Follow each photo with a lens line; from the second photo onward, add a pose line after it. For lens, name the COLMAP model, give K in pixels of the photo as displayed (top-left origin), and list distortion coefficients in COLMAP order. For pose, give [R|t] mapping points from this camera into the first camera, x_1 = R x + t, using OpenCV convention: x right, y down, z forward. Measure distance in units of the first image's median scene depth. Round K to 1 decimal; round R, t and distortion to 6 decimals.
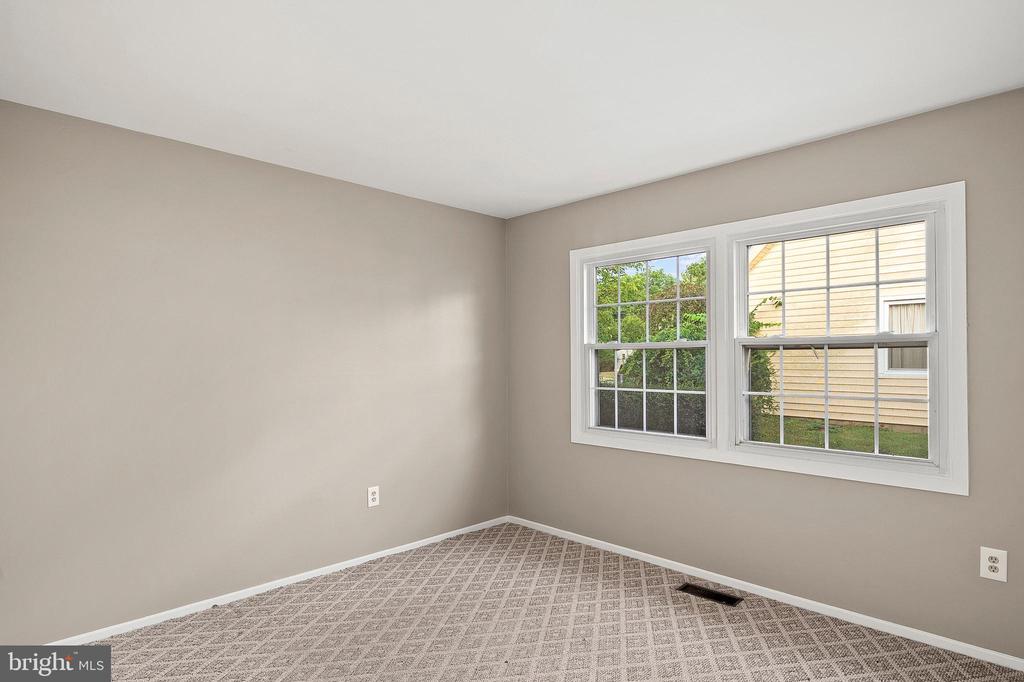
lens RADIAL K [[558.9, 0, 511.2], [0, 558.9, 373.1], [0, 0, 1]] dist [-0.004393, -0.001863]
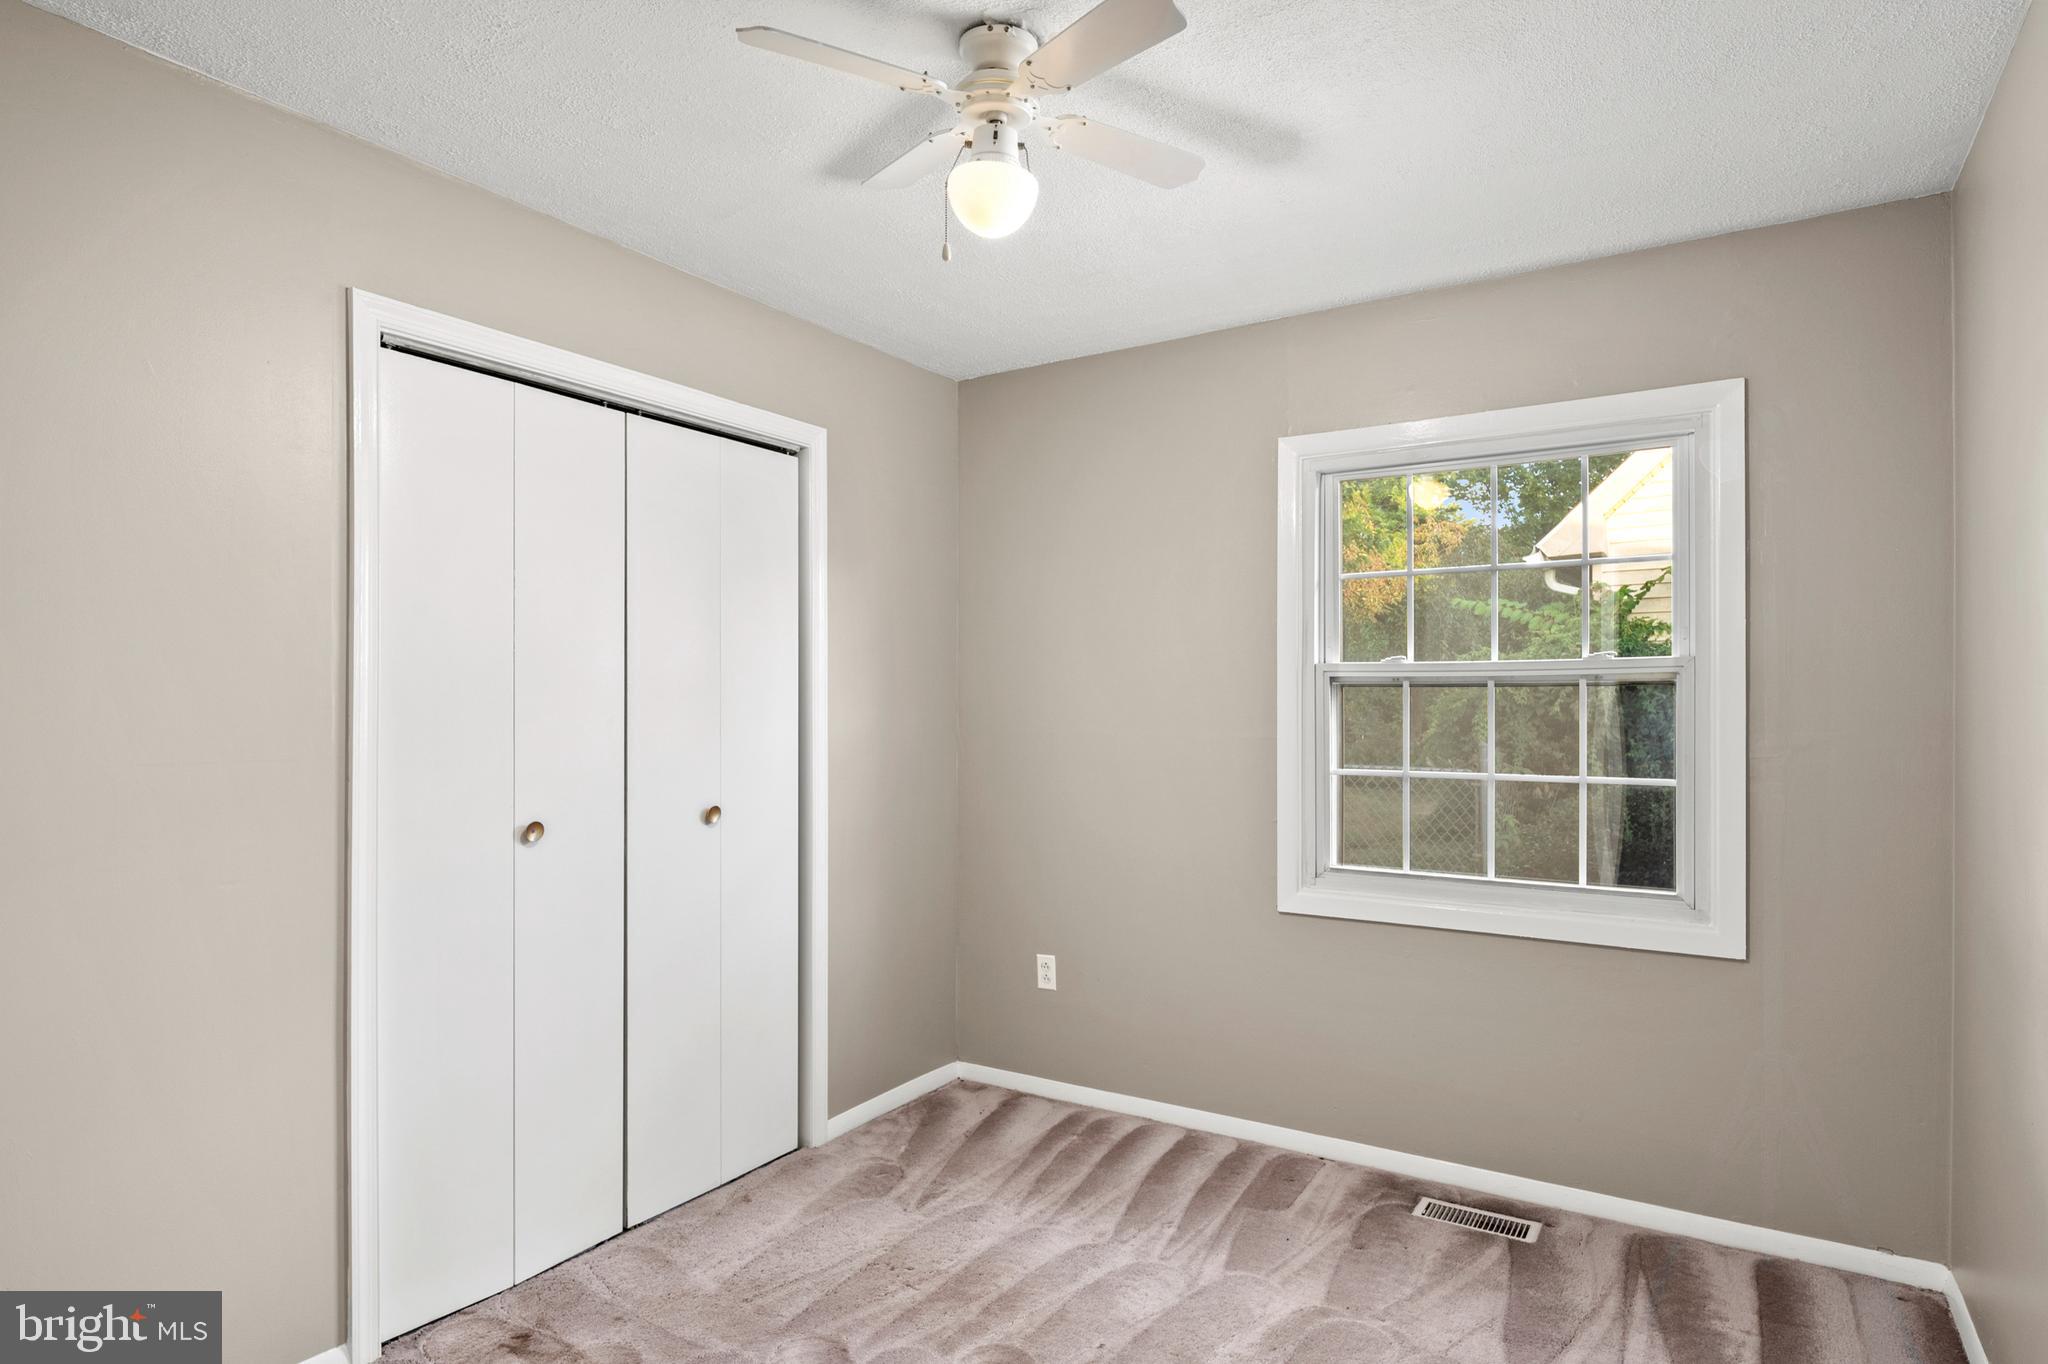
lens RADIAL K [[1104.2, 0, 1020.0], [0, 1104.2, 708.1], [0, 0, 1]] dist [0.002756, -0.000104]
pose [[0.974501, 0.004471, 0.224341, -0.146796], [-0.000050, 0.999806, -0.019711, -0.002128], [-0.224385, 0.019197, 0.974311, 0.142991]]
